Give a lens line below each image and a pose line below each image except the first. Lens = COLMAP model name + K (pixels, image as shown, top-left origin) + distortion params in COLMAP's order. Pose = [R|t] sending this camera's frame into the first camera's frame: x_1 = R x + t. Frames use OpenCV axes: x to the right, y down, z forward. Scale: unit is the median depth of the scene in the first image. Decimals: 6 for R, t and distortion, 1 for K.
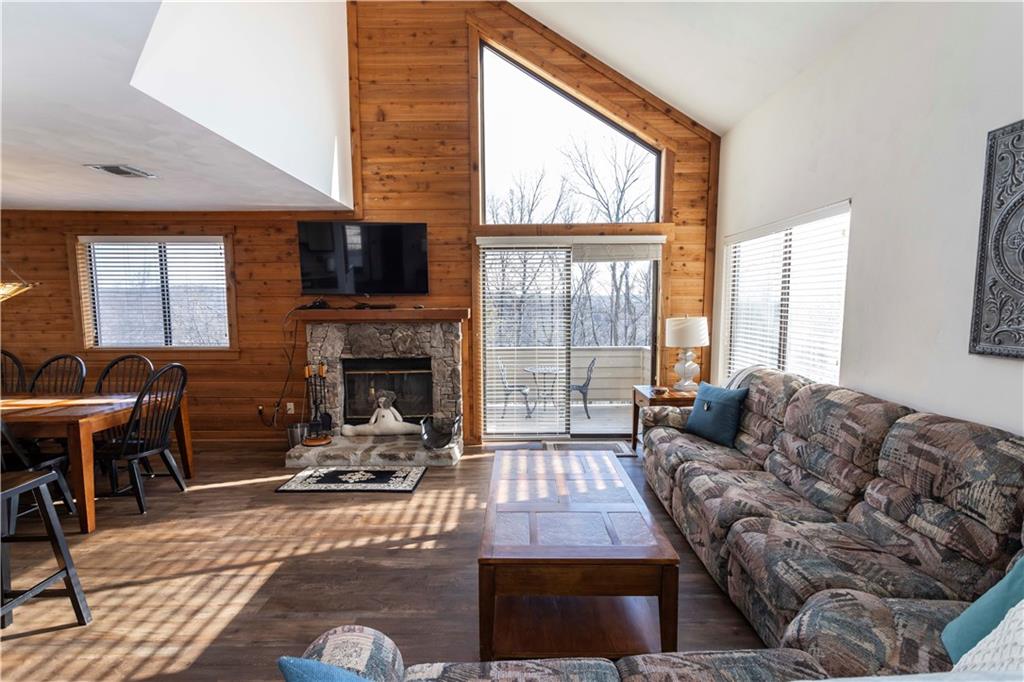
lens RADIAL K [[481.0, 0, 515.0], [0, 481.0, 344.0], [0, 0, 1]] dist [0.004980, 0.001693]
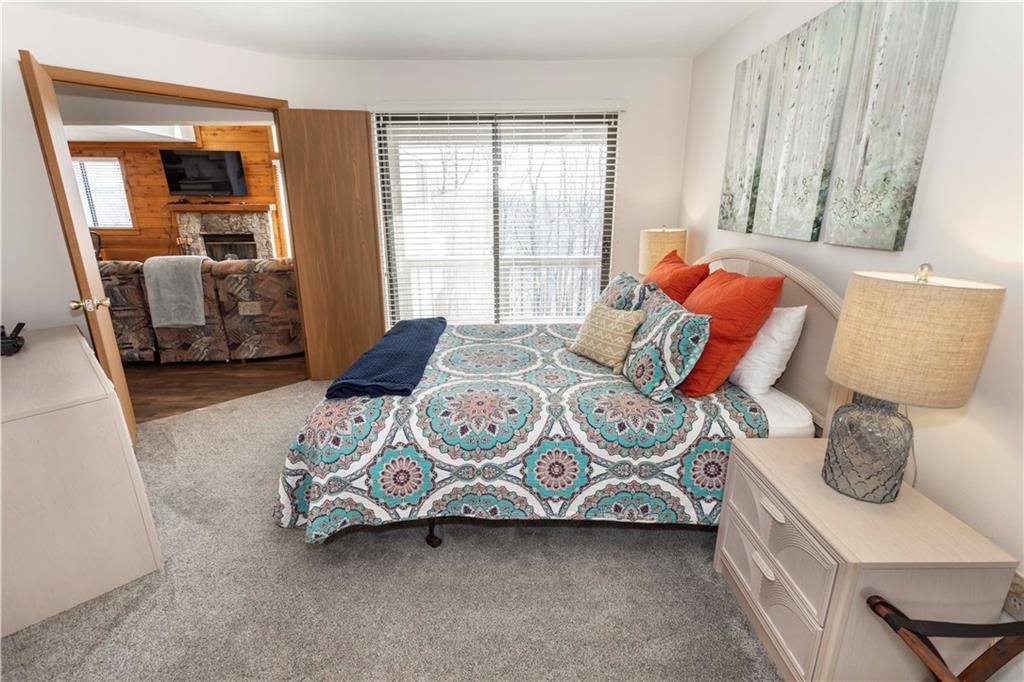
lens RADIAL K [[481.0, 0, 515.3], [0, 481.0, 344.4], [0, 0, 1]] dist [0.004980, 0.001693]
pose [[0.999641, -0.002819, 0.026662, 0.712236], [-0.002429, 0.980846, 0.194767, 0.077526], [-0.026700, -0.194762, 0.980487, -0.786288]]
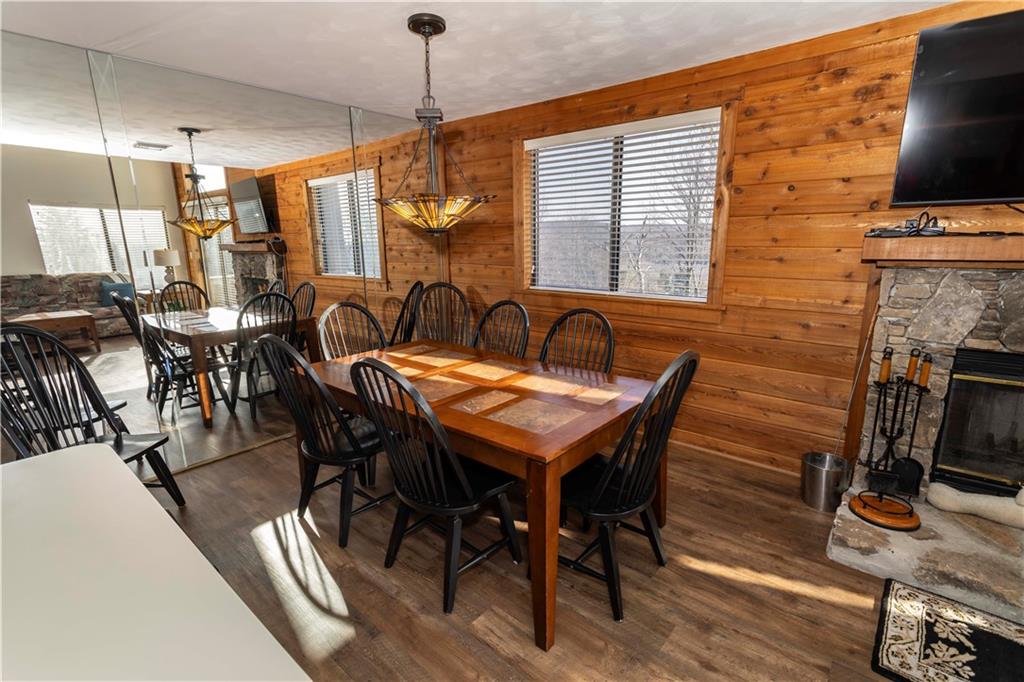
lens RADIAL K [[481.0, 0, 510.7], [0, 481.0, 340.5], [0, 0, 1]] dist [0.004980, 0.001693]
pose [[0.763836, 0.129838, -0.632216, -0.402561], [-0.045909, 0.988005, 0.147440, -0.023801], [0.643776, -0.083596, 0.760635, 0.386047]]
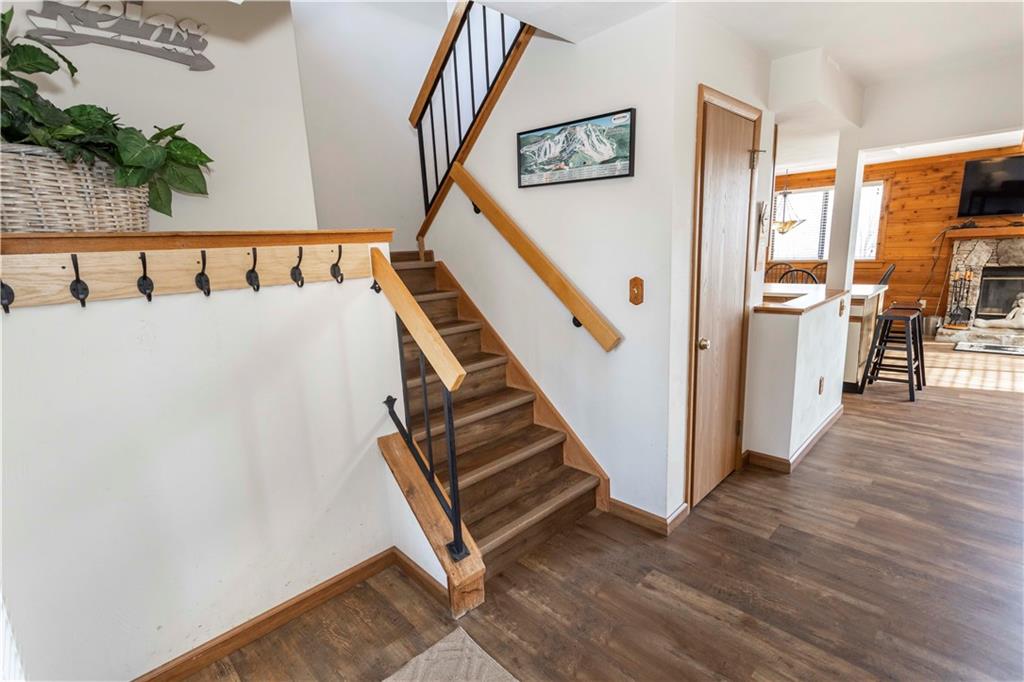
lens RADIAL K [[481.0, 0, 513.8], [0, 481.0, 347.0], [0, 0, 1]] dist [0.004980, 0.001693]
pose [[0.714050, 0.114886, -0.690604, -0.345110], [-0.023884, 0.989867, 0.139975, 0.092564], [0.699687, -0.083455, 0.709559, -0.834876]]
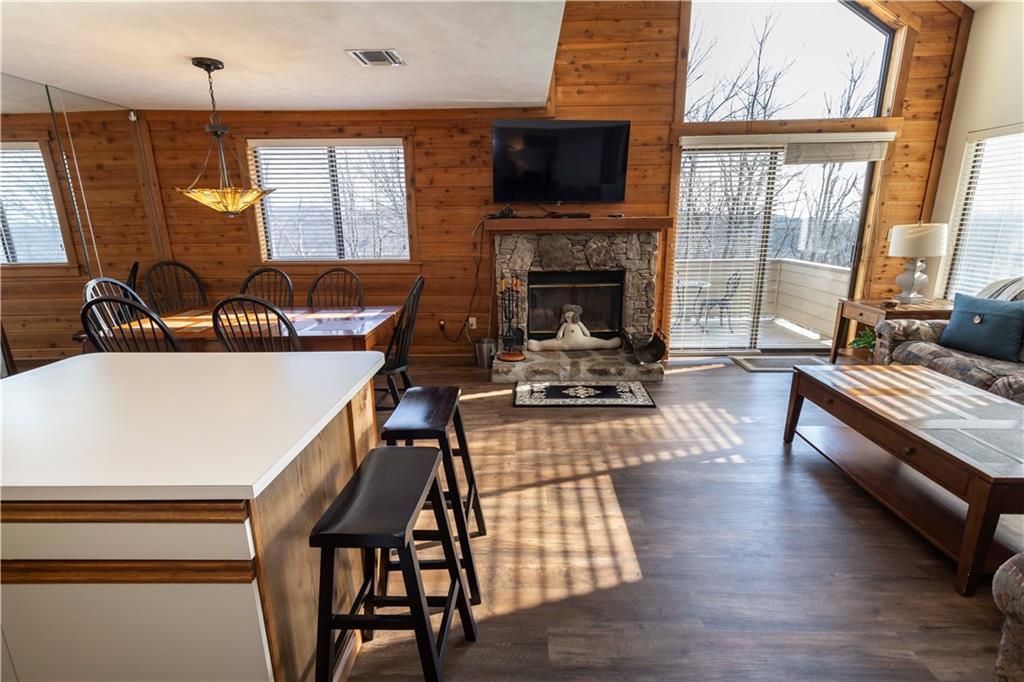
lens RADIAL K [[481.0, 0, 511.9], [0, 481.0, 334.4], [0, 0, 1]] dist [0.004980, 0.001693]
pose [[0.999858, -0.002212, -0.016730, -0.383914], [0.004755, 0.988133, 0.153528, 0.006882], [0.016192, -0.153586, 0.988003, 0.035383]]
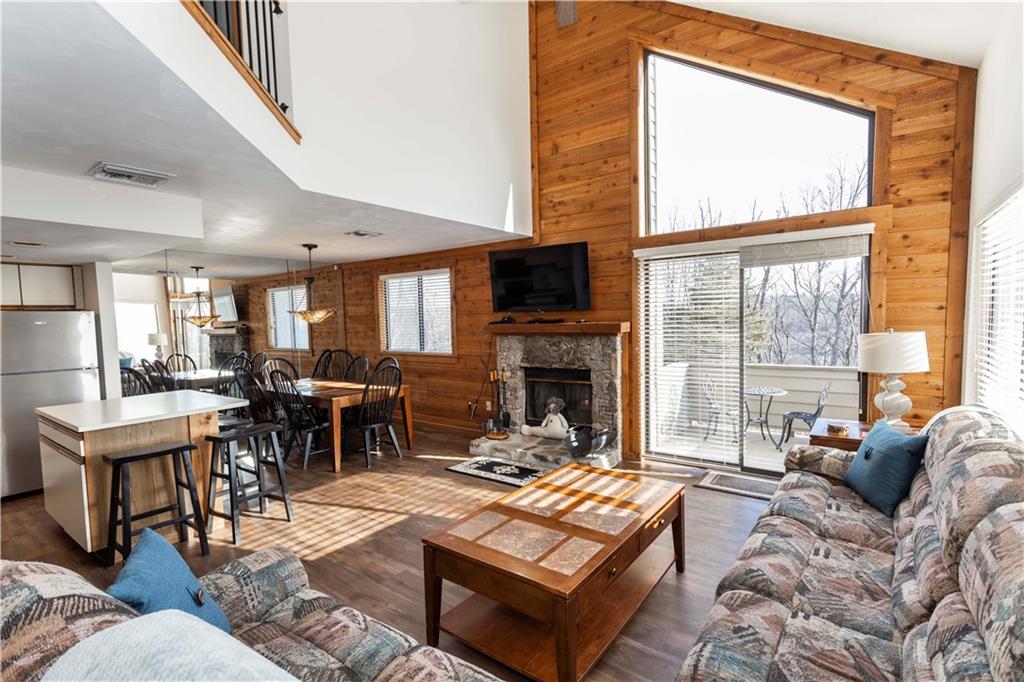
lens RADIAL K [[481.0, 0, 510.6], [0, 481.0, 343.9], [0, 0, 1]] dist [0.004980, 0.001693]
pose [[0.804247, 0.017967, -0.594024, 0.303505], [-0.029422, 0.999521, -0.009603, -0.012122], [0.593567, 0.025201, 0.804390, 0.059309]]
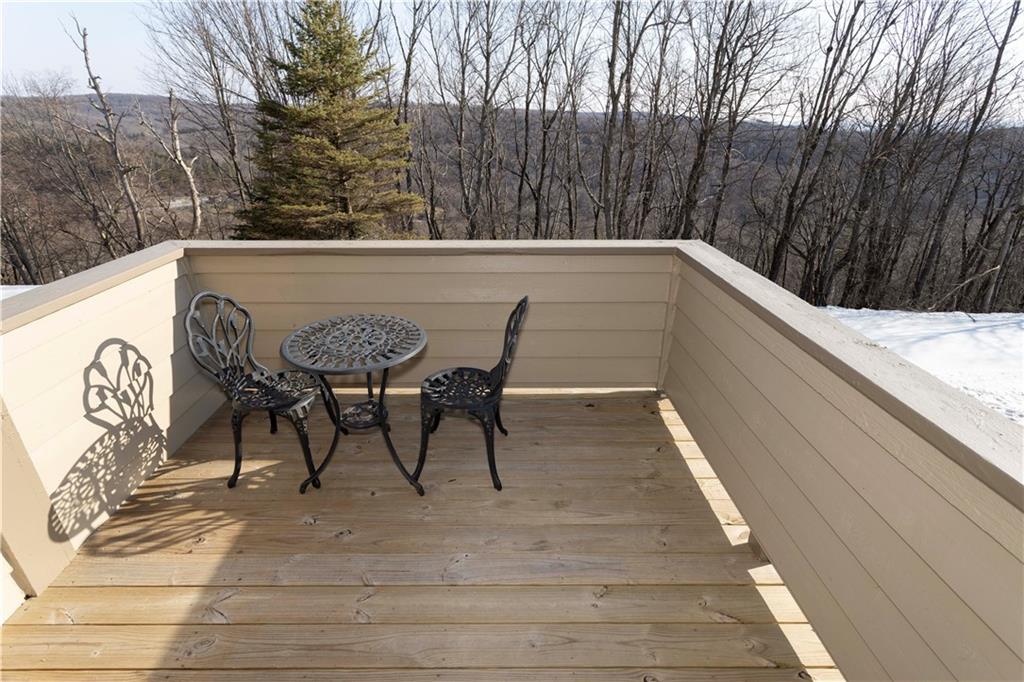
lens RADIAL K [[494.1, 0, 517.4], [0, 494.1, 343.0], [0, 0, 1]] dist [-0.000864, -0.000029]
pose [[0.999318, -0.000605, 0.036914, 0.216429], [-0.011700, 0.943141, 0.332186, -0.064244], [-0.035016, -0.332392, 0.942491, 1.010548]]
